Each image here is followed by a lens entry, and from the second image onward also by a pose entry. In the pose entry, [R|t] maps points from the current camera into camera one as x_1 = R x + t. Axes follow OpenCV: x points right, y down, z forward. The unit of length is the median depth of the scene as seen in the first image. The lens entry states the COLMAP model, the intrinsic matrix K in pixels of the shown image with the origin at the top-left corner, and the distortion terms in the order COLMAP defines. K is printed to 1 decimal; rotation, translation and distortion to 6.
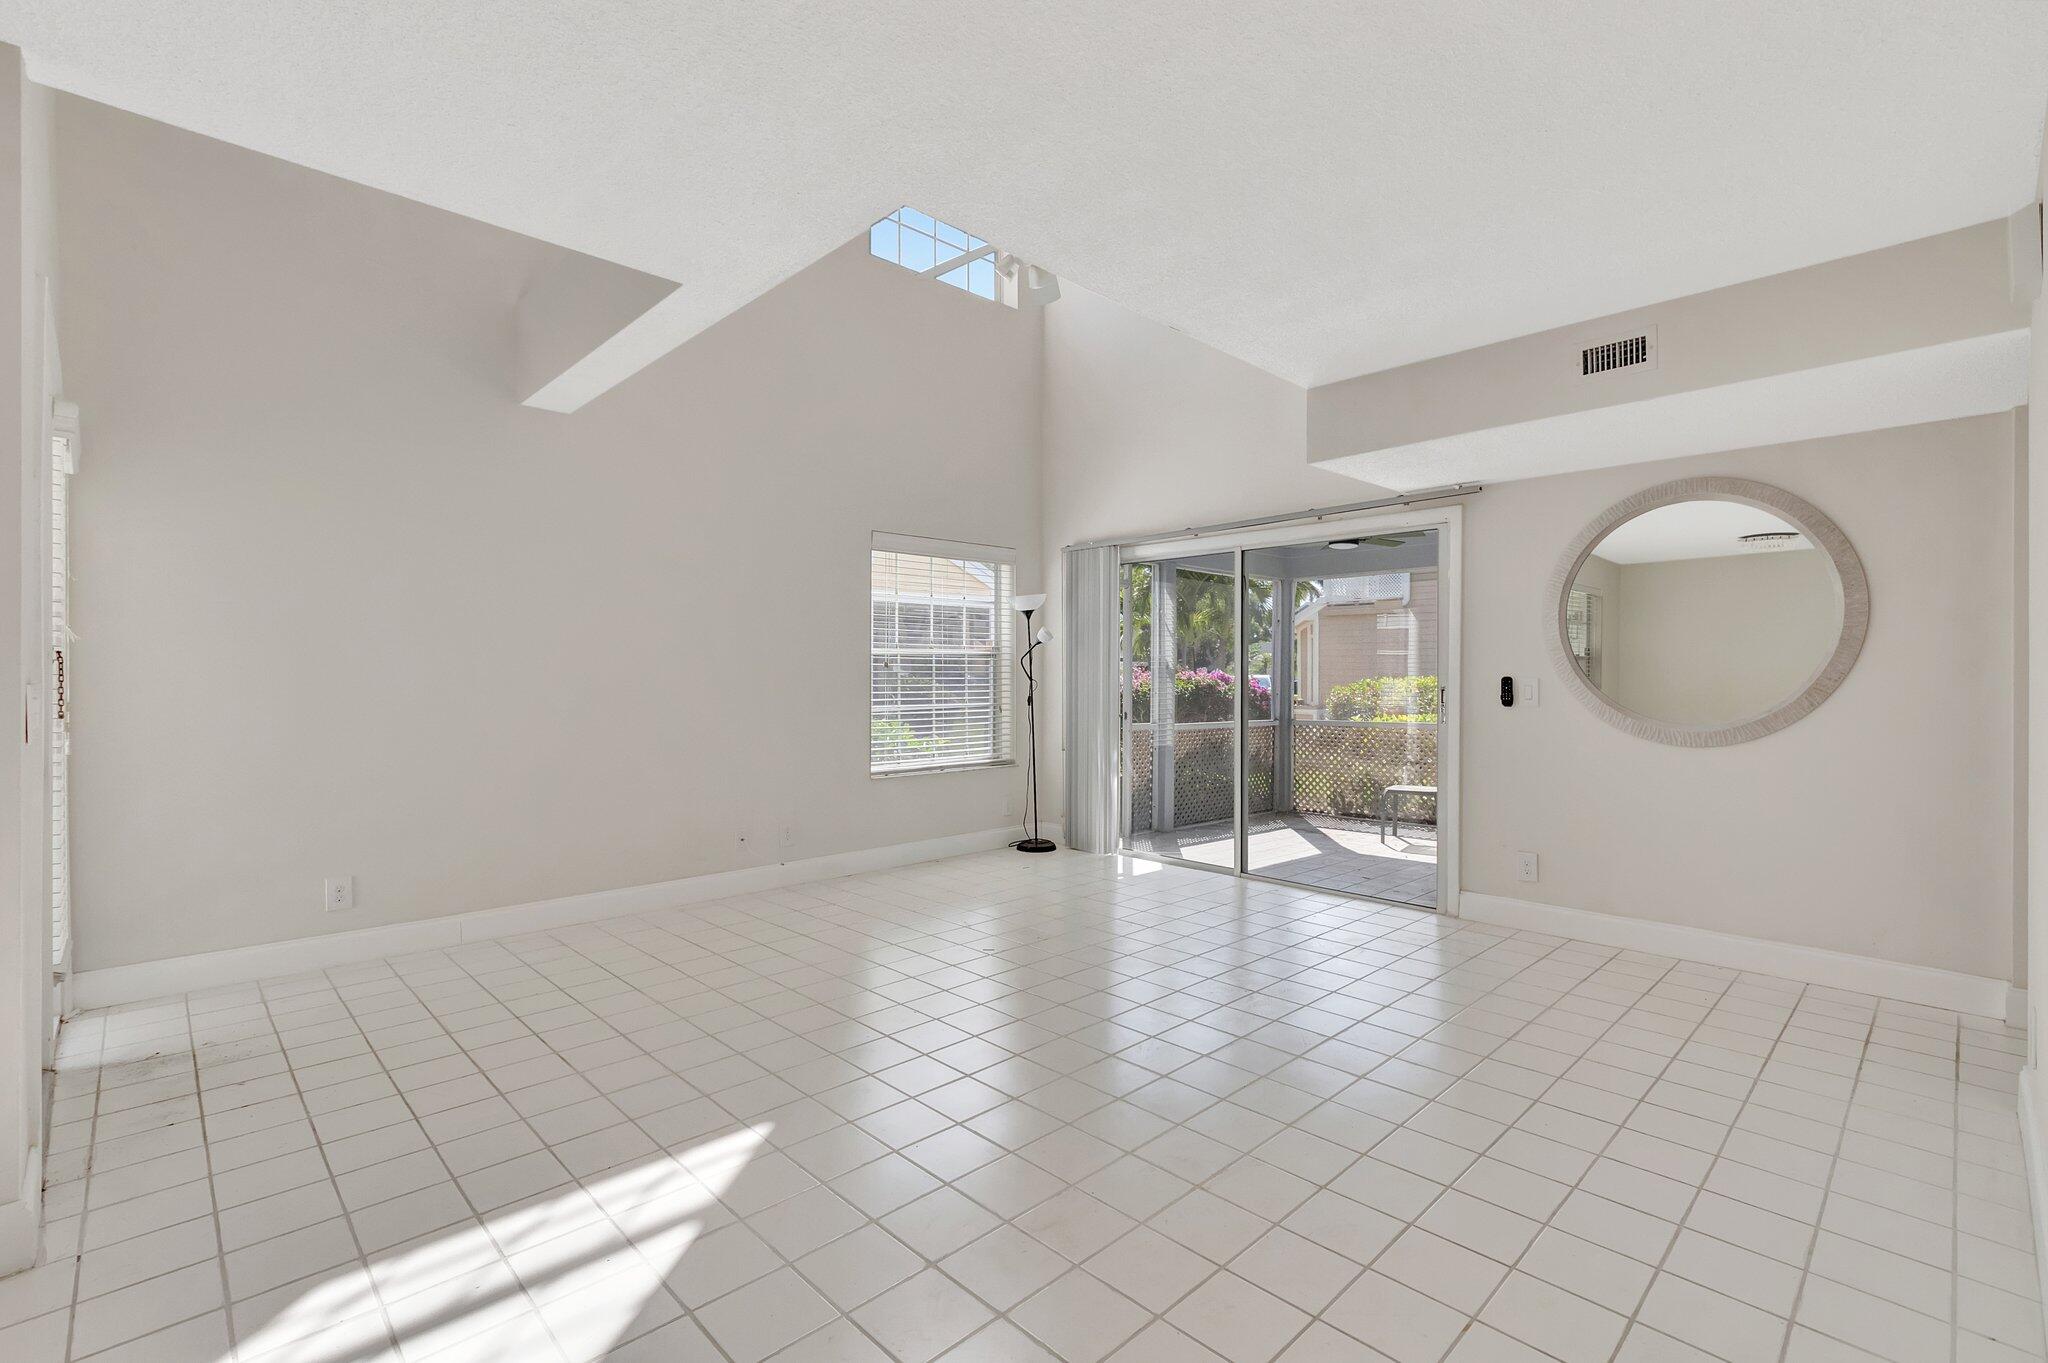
lens RADIAL K [[909.1, 0, 1031.6], [0, 909.1, 672.7], [0, 0, 1]] dist [0.002005, -0.003774]
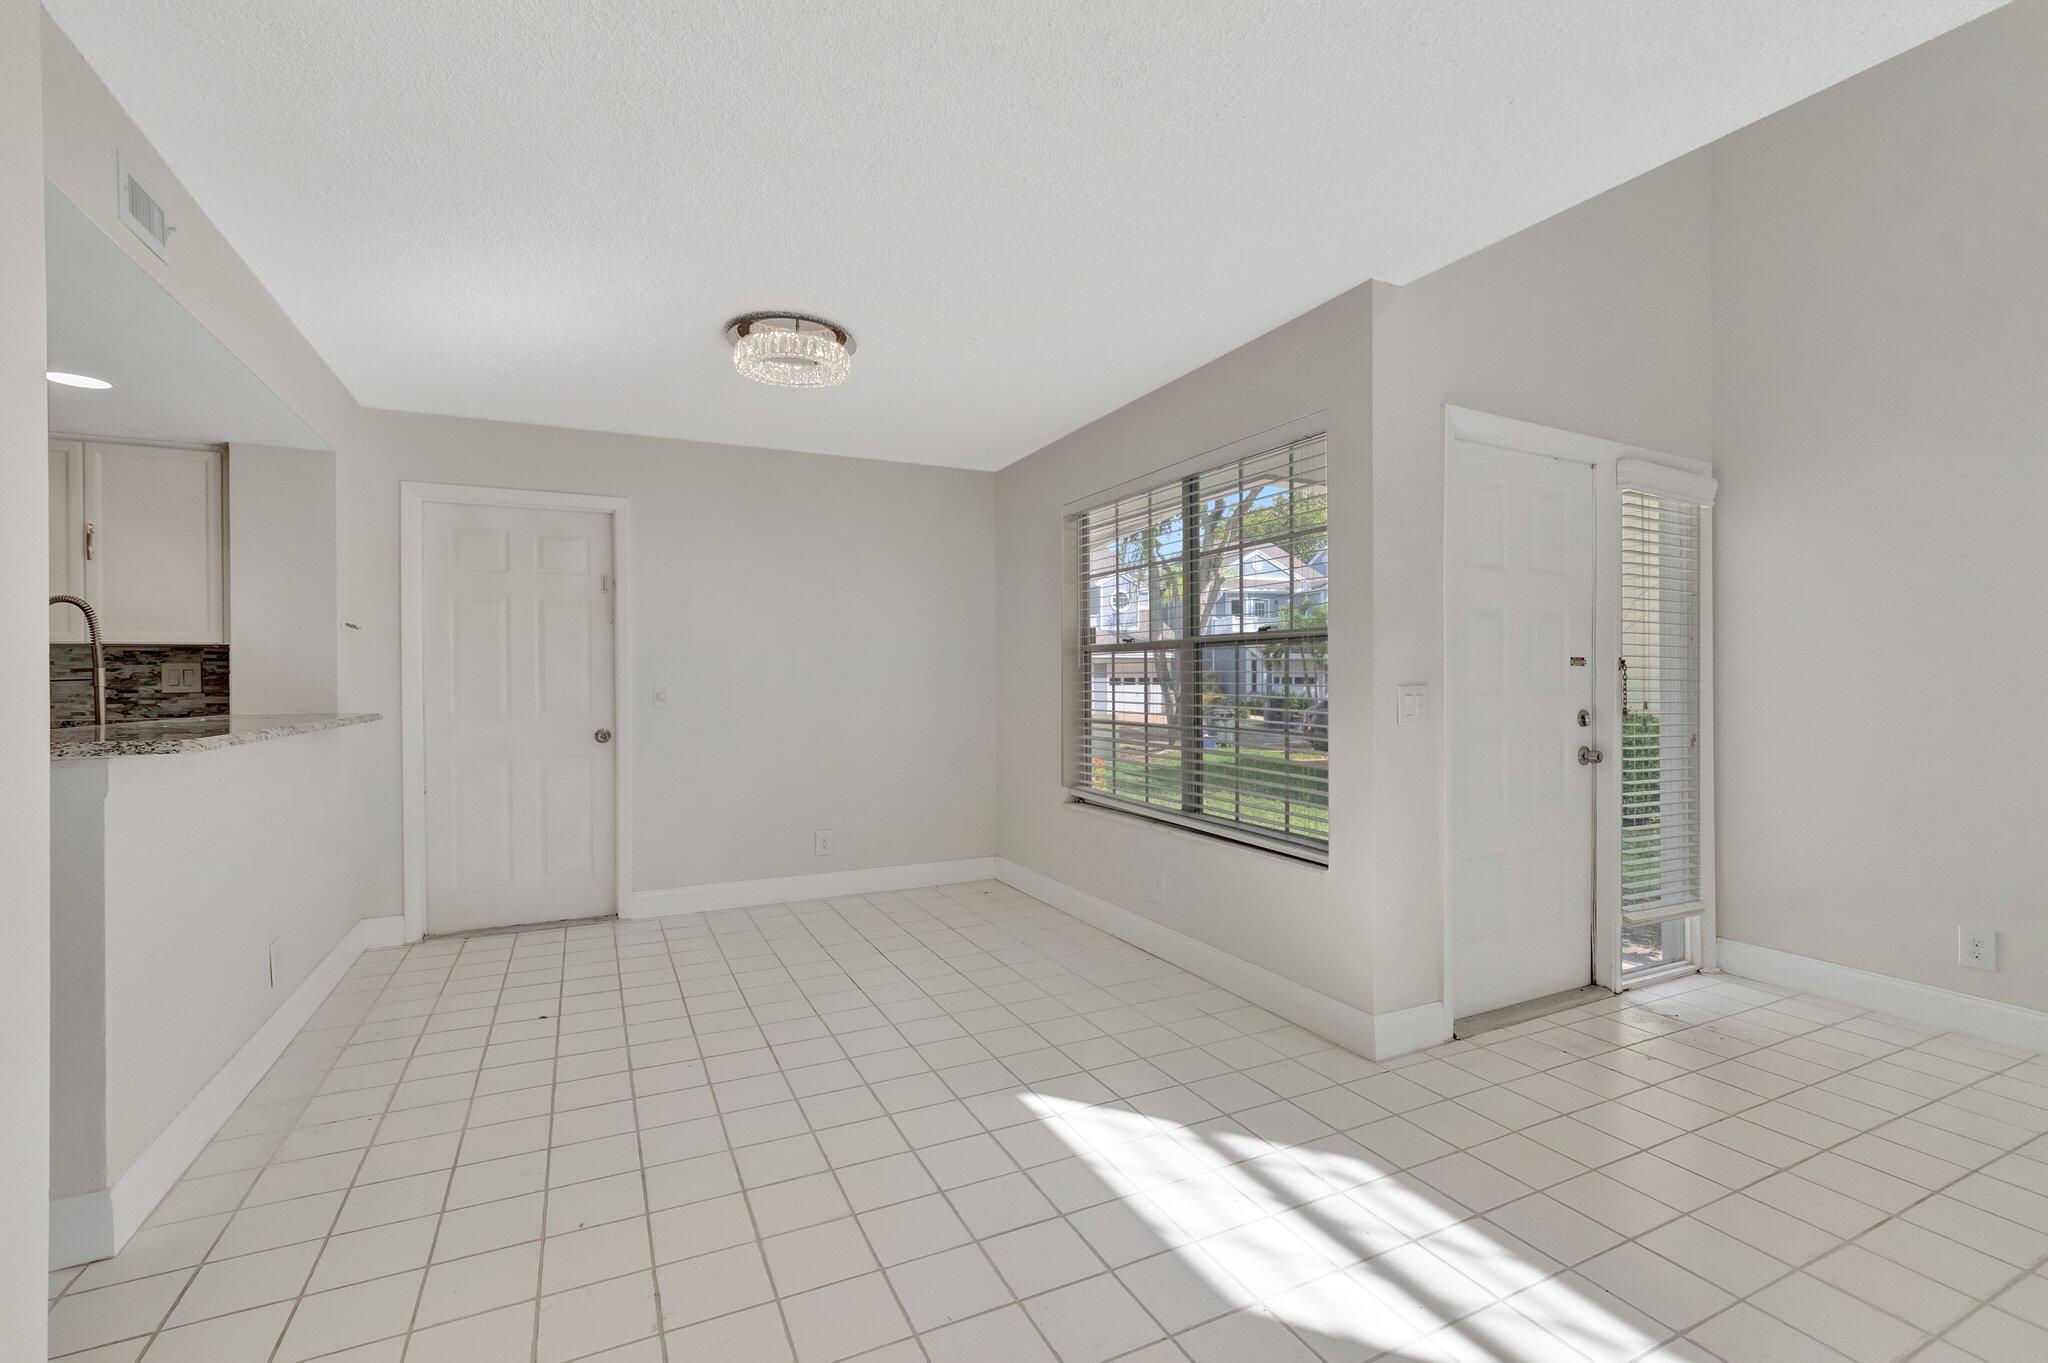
lens RADIAL K [[909.1, 0, 1039.0], [0, 909.1, 668.0], [0, 0, 1]] dist [0.002005, -0.003774]
pose [[-0.306468, -0.009124, -0.951837, 0.235584], [0.003540, 0.999936, -0.010725, -0.001865], [0.951874, -0.006656, -0.306416, 0.392317]]
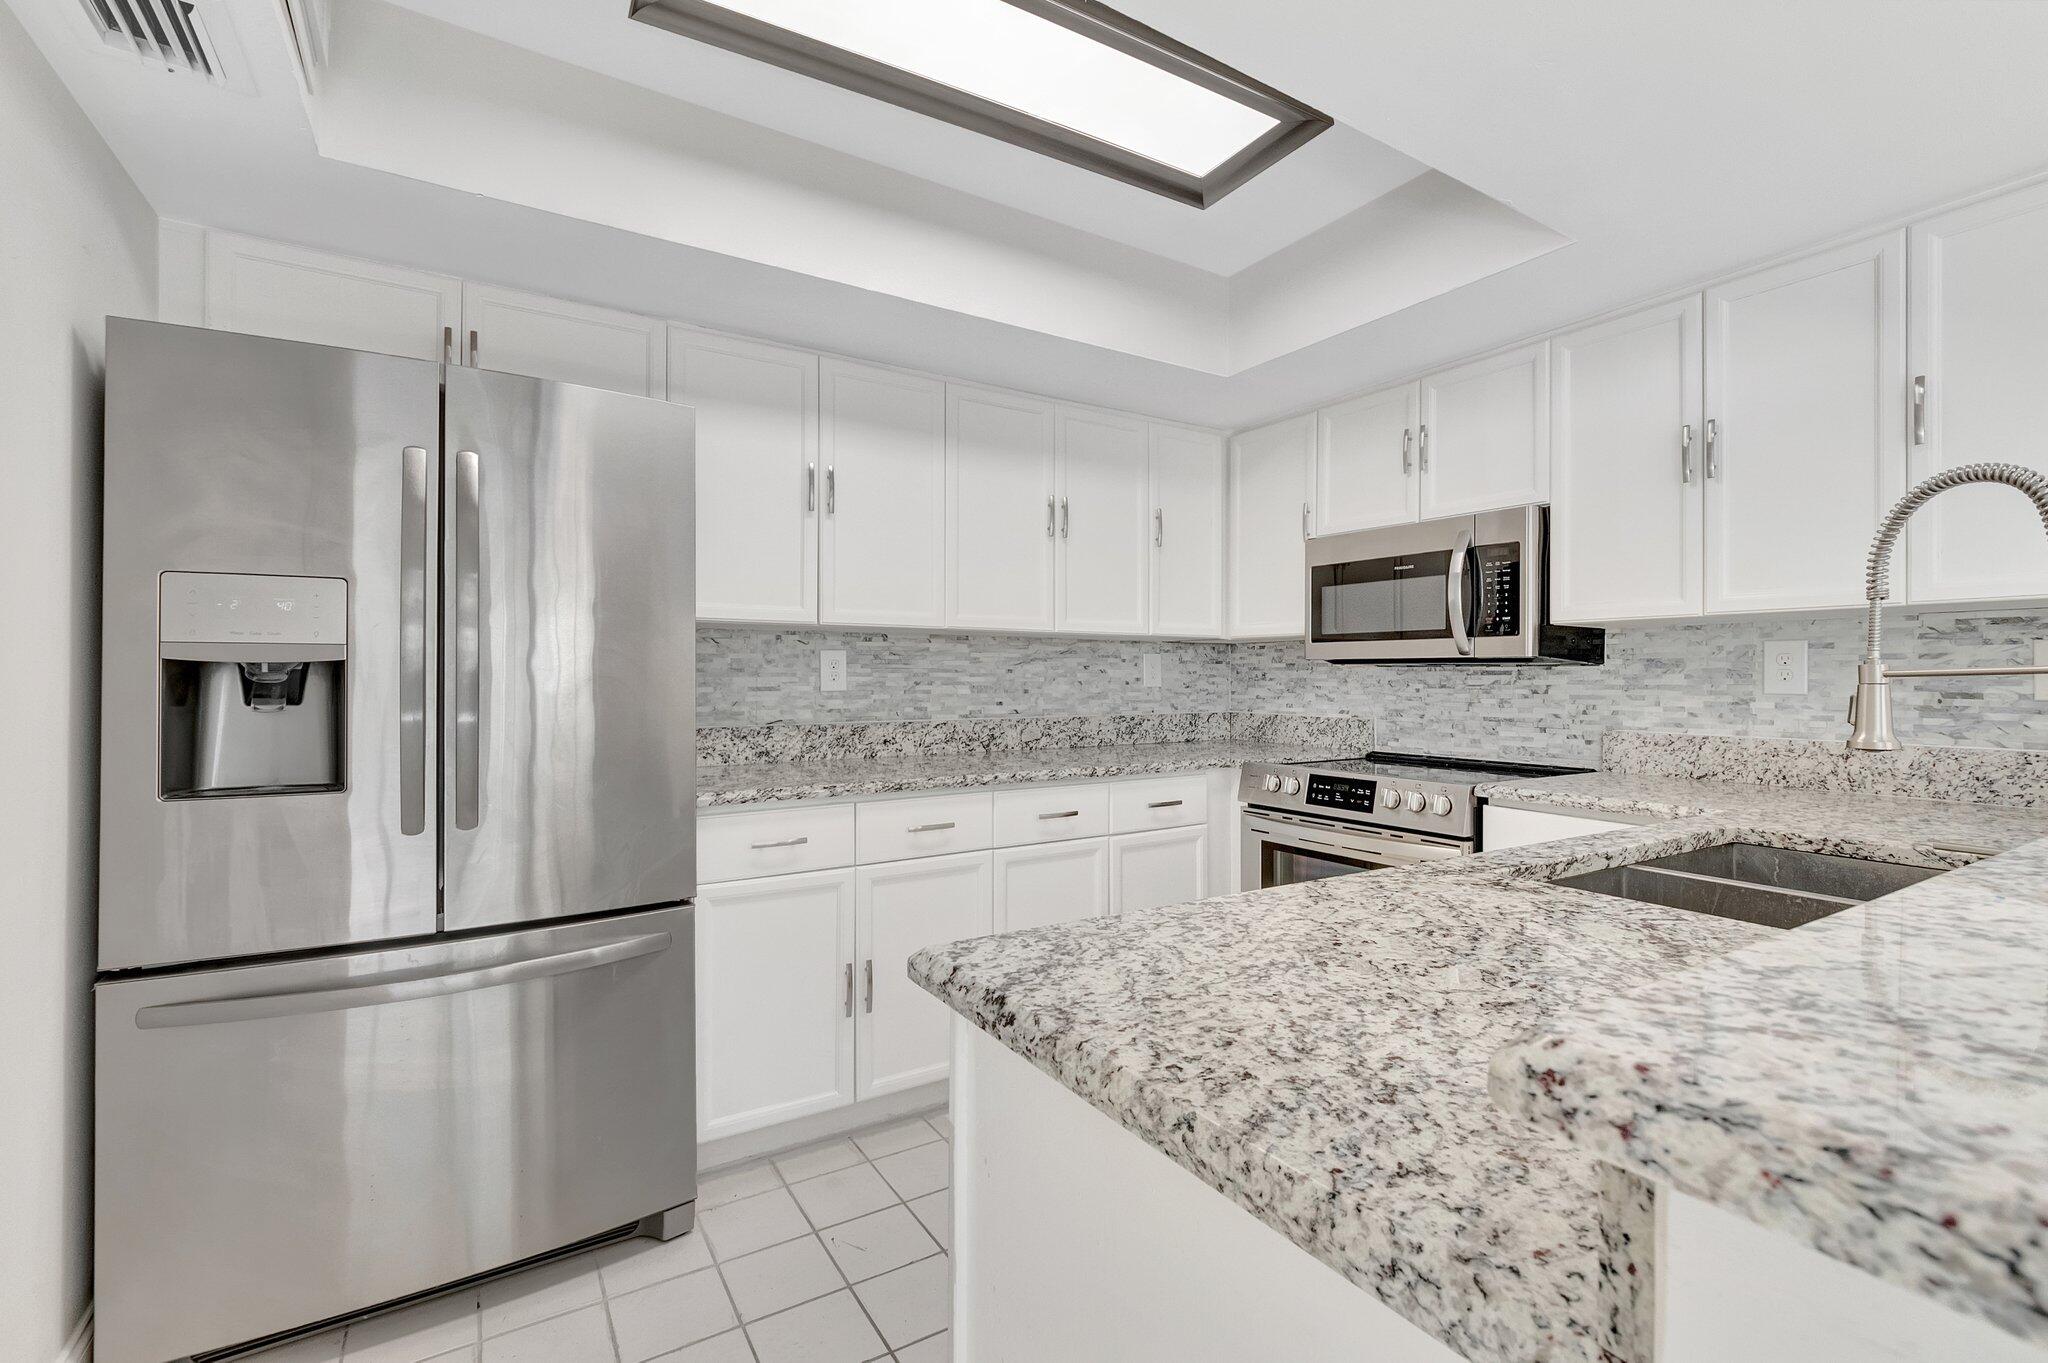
lens RADIAL K [[909.1, 0, 1032.0], [0, 909.1, 675.2], [0, 0, 1]] dist [0.002005, -0.003774]
pose [[-0.976447, -0.005734, 0.215683, 0.043060], [-0.005498, 0.999983, 0.001694, -0.000336], [-0.215689, 0.000468, -0.976462, -0.140804]]
